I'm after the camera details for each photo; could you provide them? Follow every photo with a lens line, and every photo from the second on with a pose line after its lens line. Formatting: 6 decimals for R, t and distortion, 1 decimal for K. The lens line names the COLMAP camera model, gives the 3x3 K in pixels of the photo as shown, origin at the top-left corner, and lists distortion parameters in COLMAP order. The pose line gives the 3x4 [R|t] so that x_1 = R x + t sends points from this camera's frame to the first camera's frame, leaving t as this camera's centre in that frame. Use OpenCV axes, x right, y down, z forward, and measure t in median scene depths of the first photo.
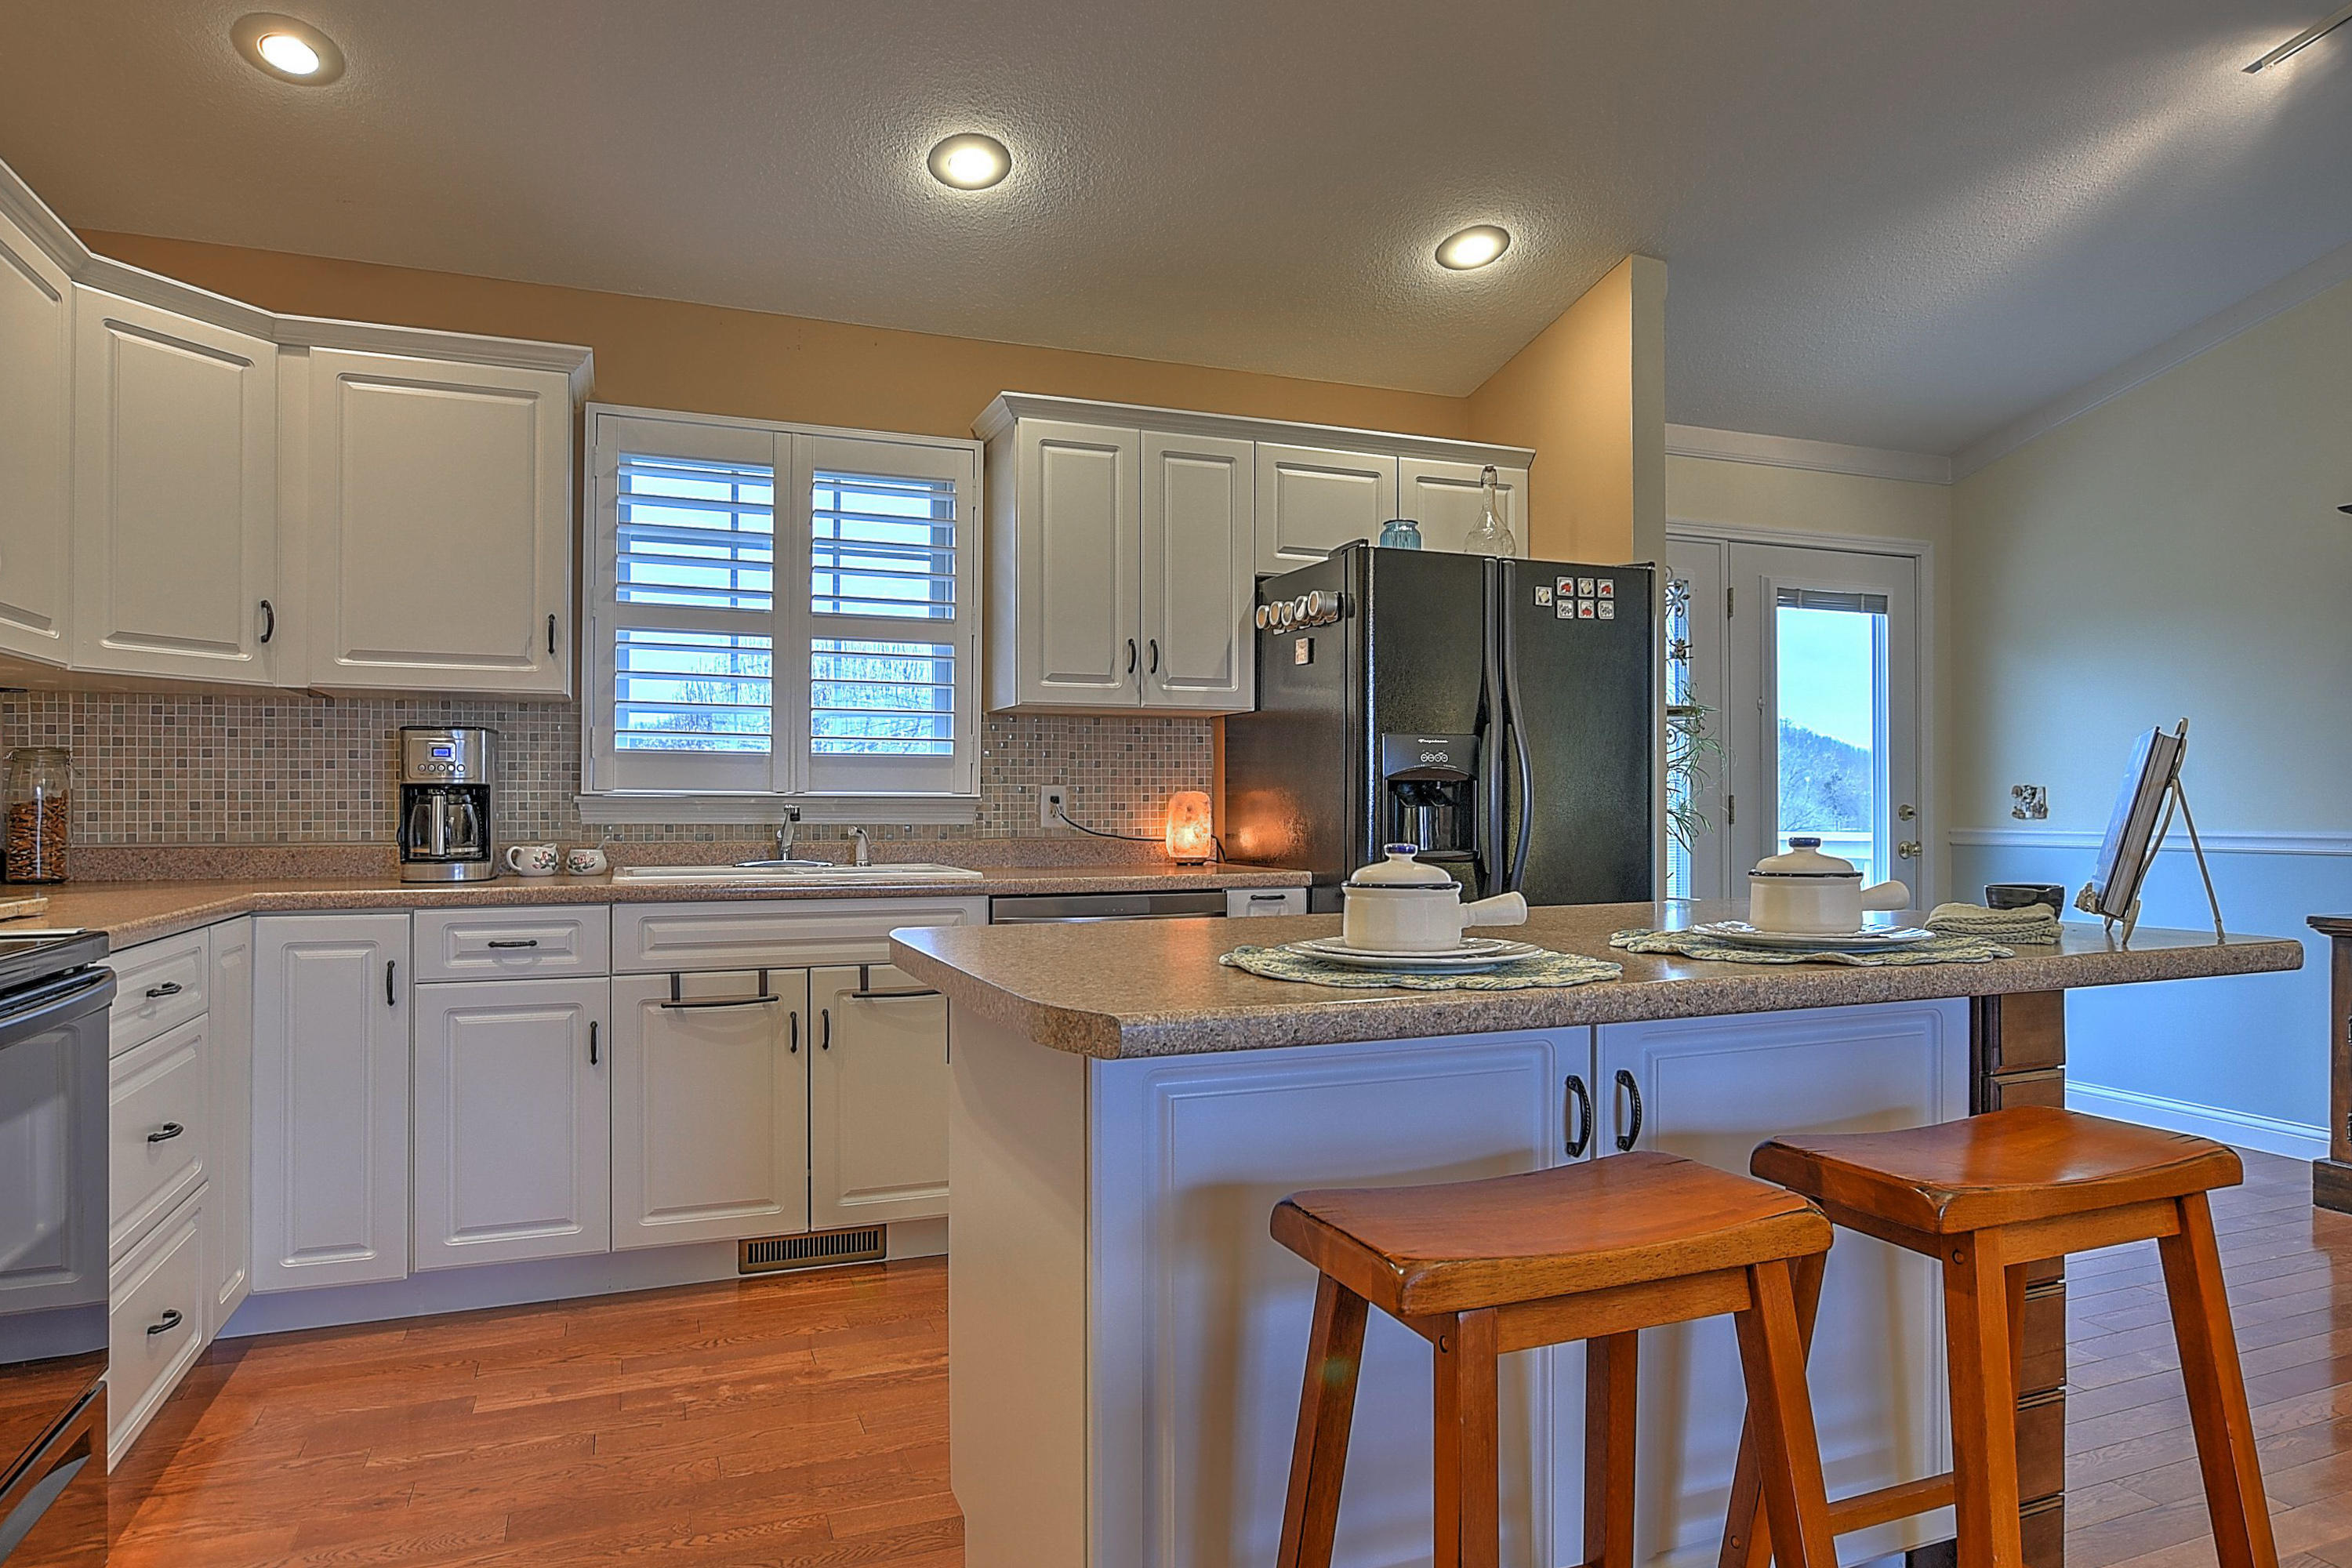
lens RADIAL K [[1389.4, 0, 1178.2], [0, 1389.4, 799.8], [0, 0, 1]] dist [-0.019007, -0.000588]
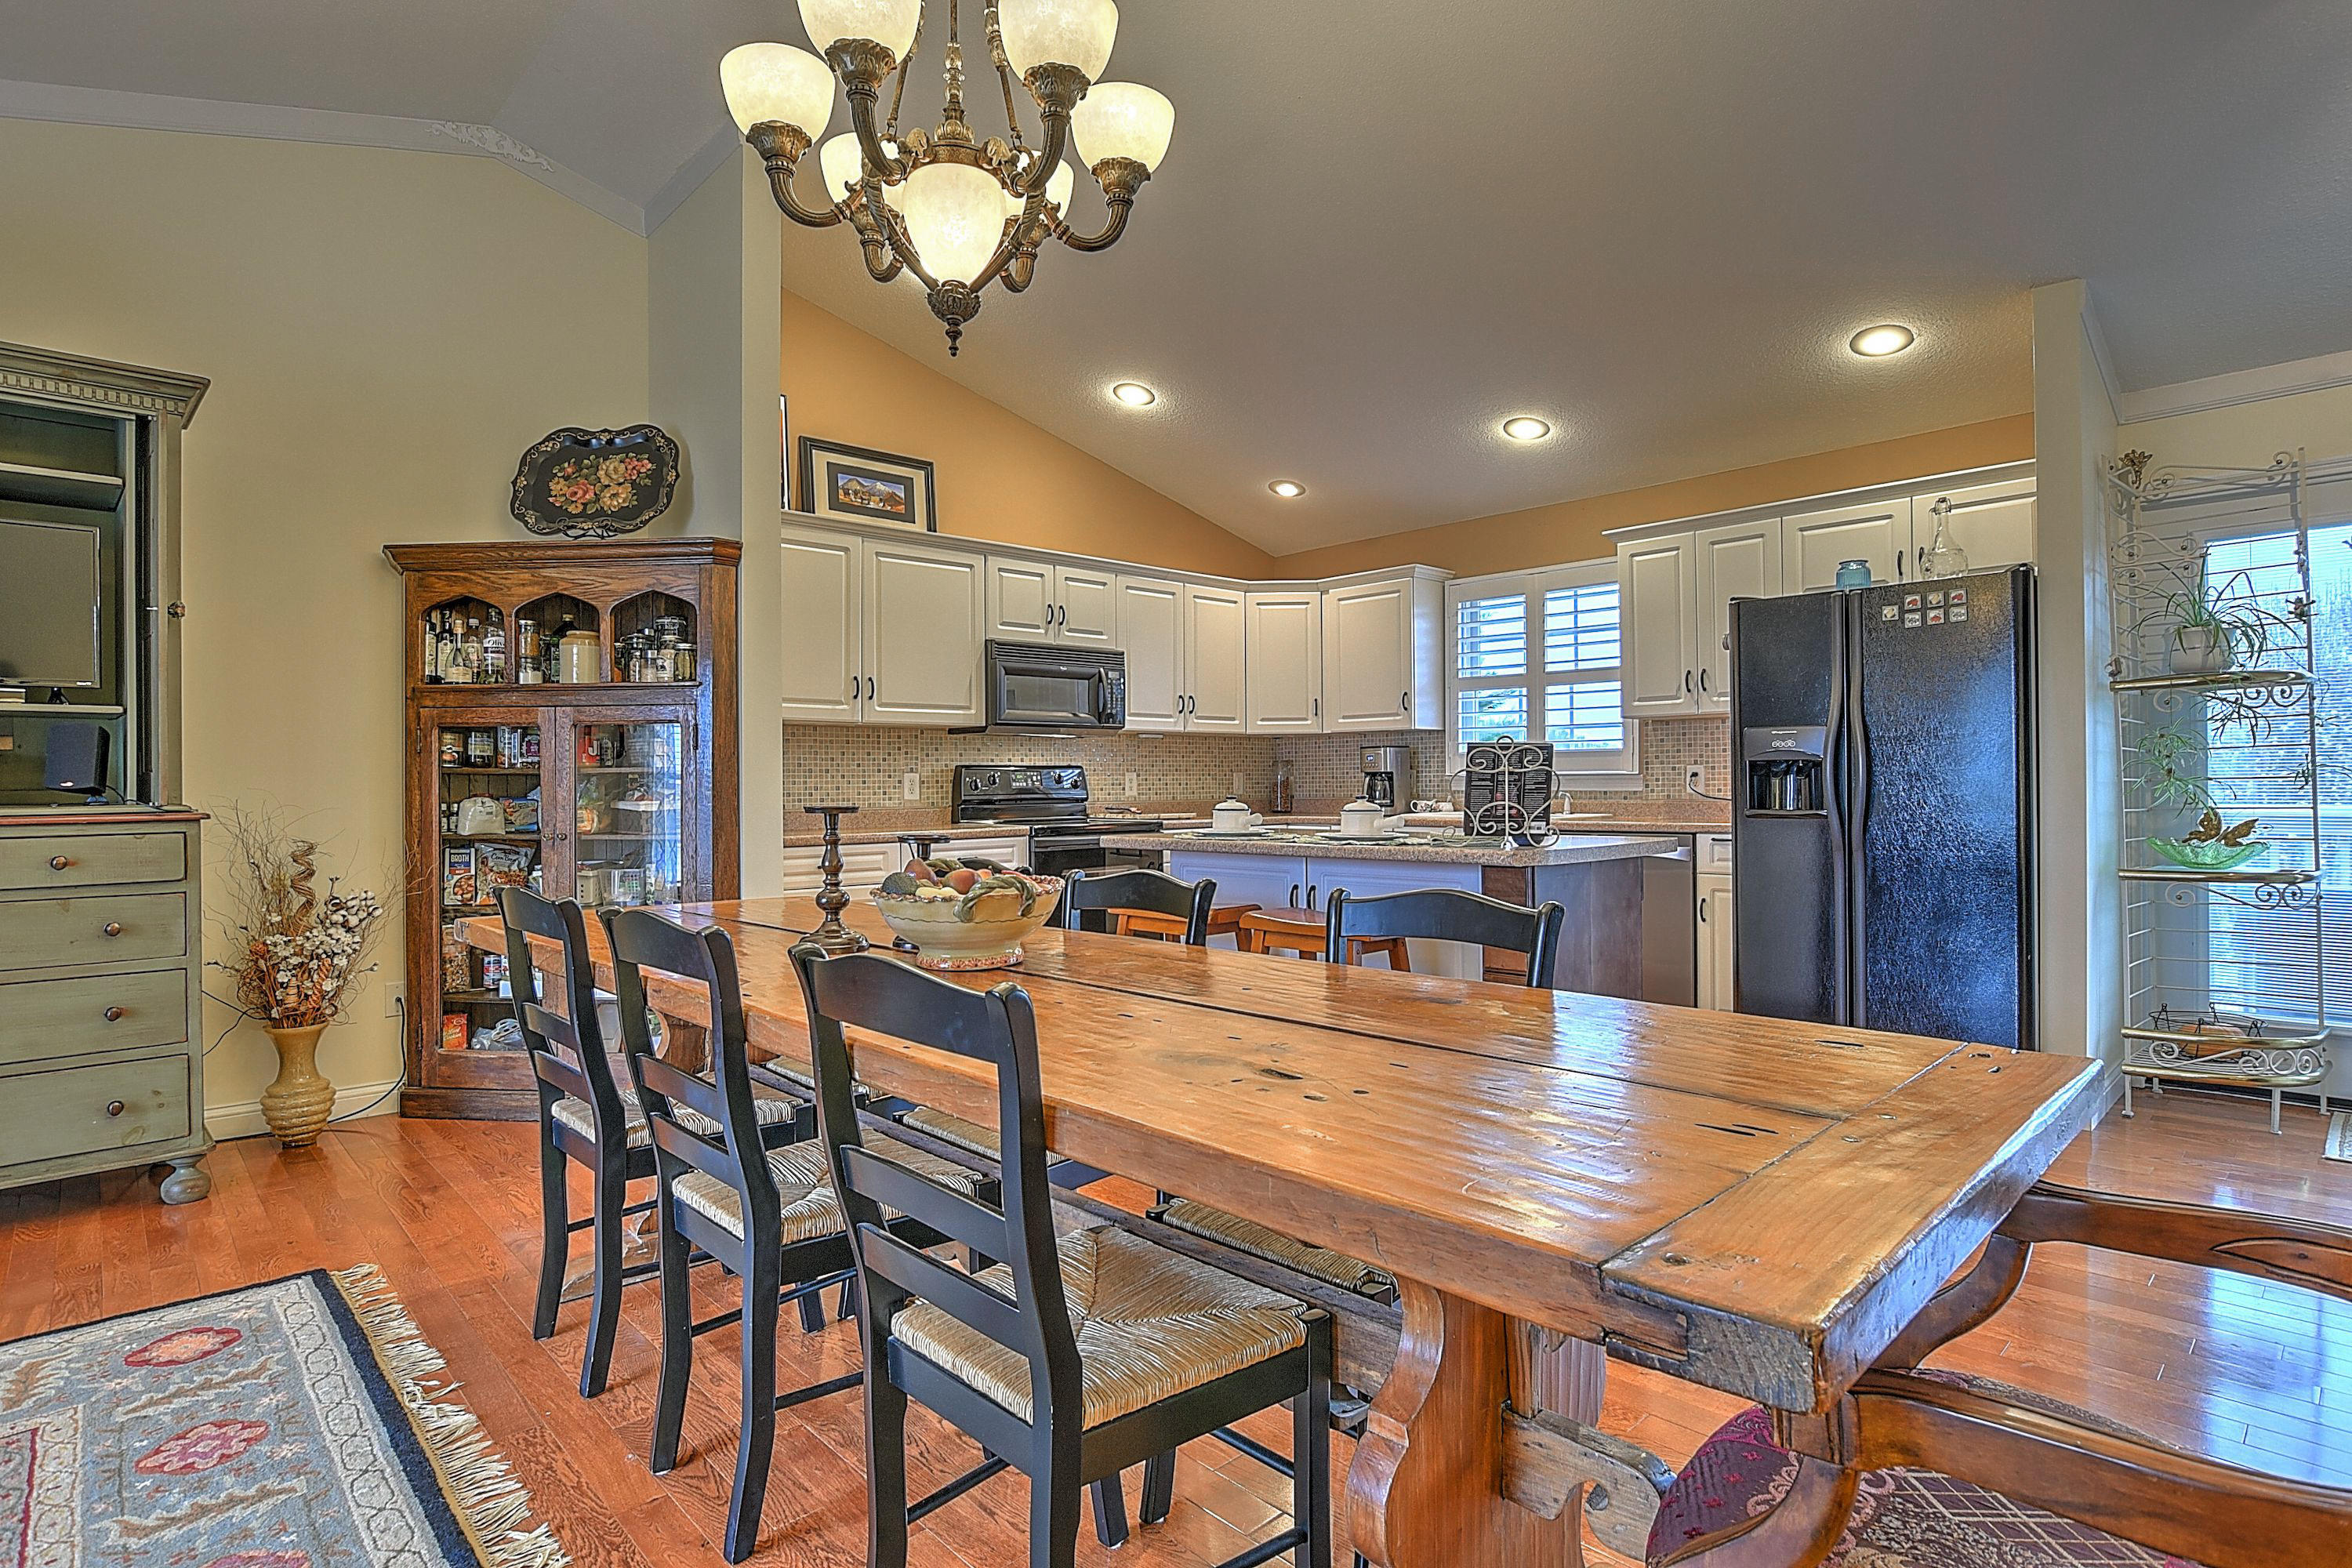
lens RADIAL K [[1167.0, 0, 1162.2], [0, 1167.0, 779.4], [0, 0, 1]] dist [-0.022735, 0.000242]
pose [[0.357101, -0.006189, -0.934045, 0.960172], [0.015463, 0.999880, -0.000714, -0.003081], [0.933938, -0.014188, 0.357154, -0.006299]]
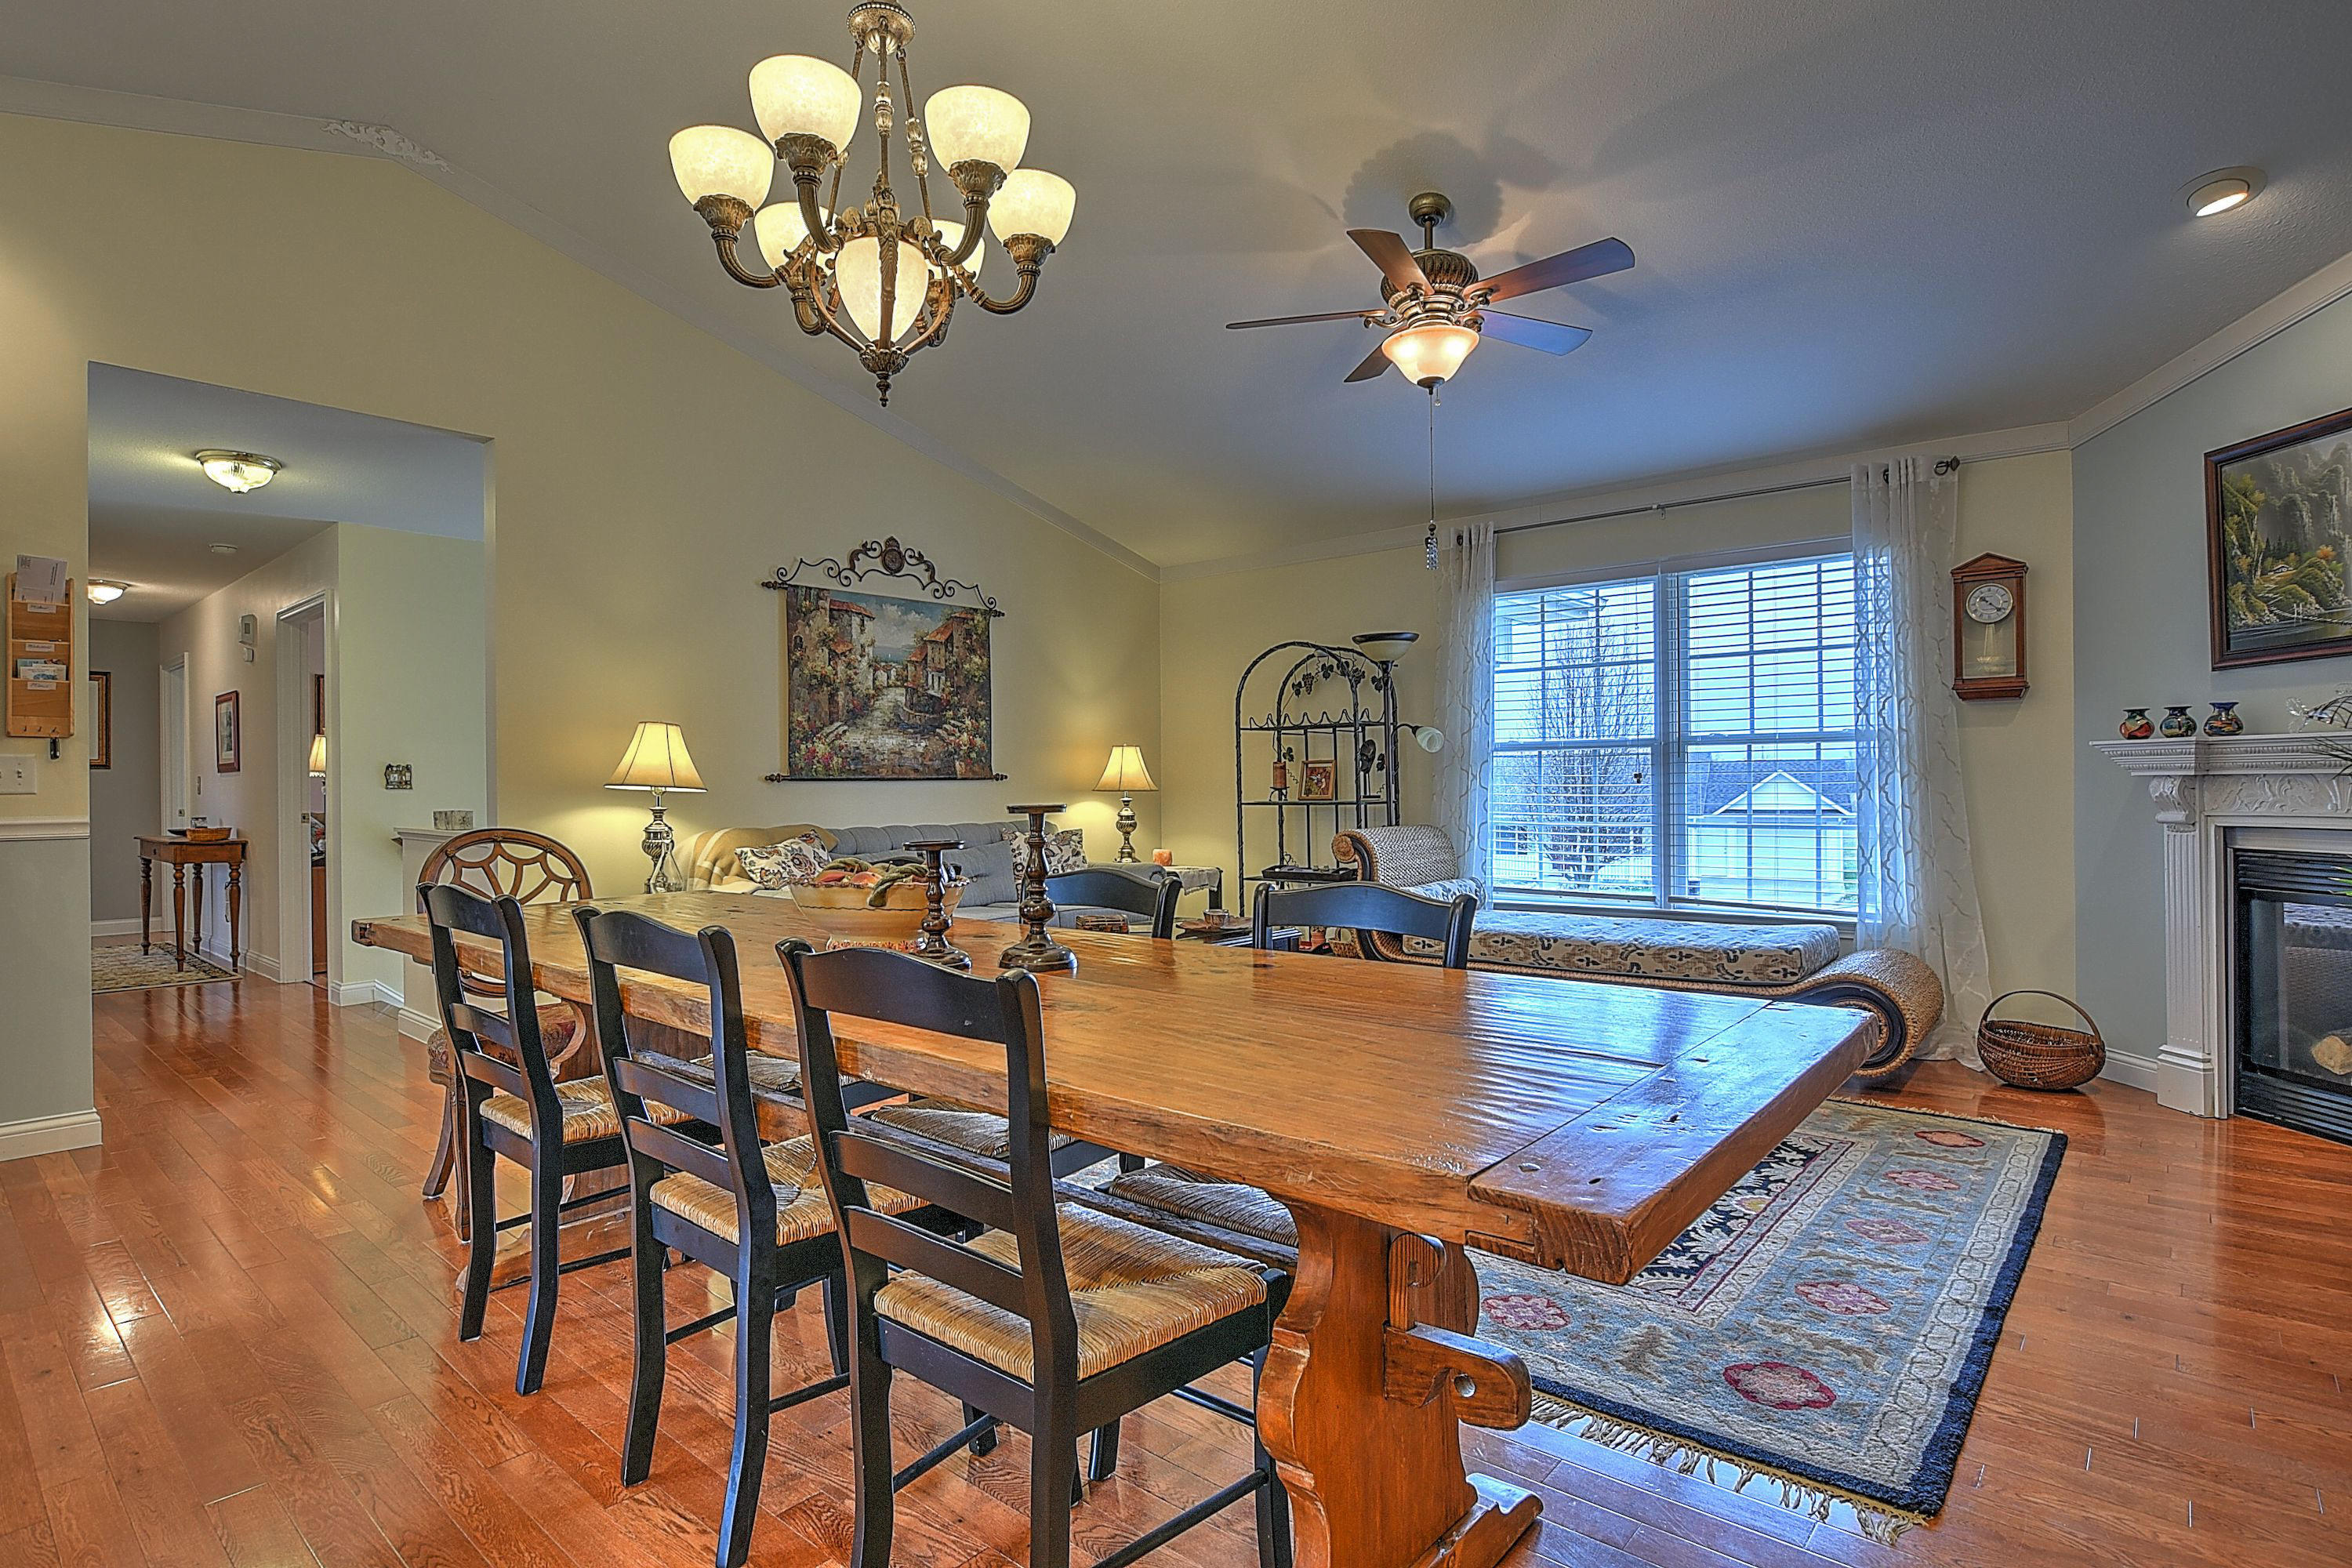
lens RADIAL K [[1167.0, 0, 1162.2], [0, 1167.0, 779.4], [0, 0, 1]] dist [-0.022735, 0.000242]
pose [[-0.448676, 0.008267, 0.893656, -0.105841], [0.003145, 0.999966, -0.007672, -0.000419], [-0.893689, -0.000632, -0.448686, 0.224857]]
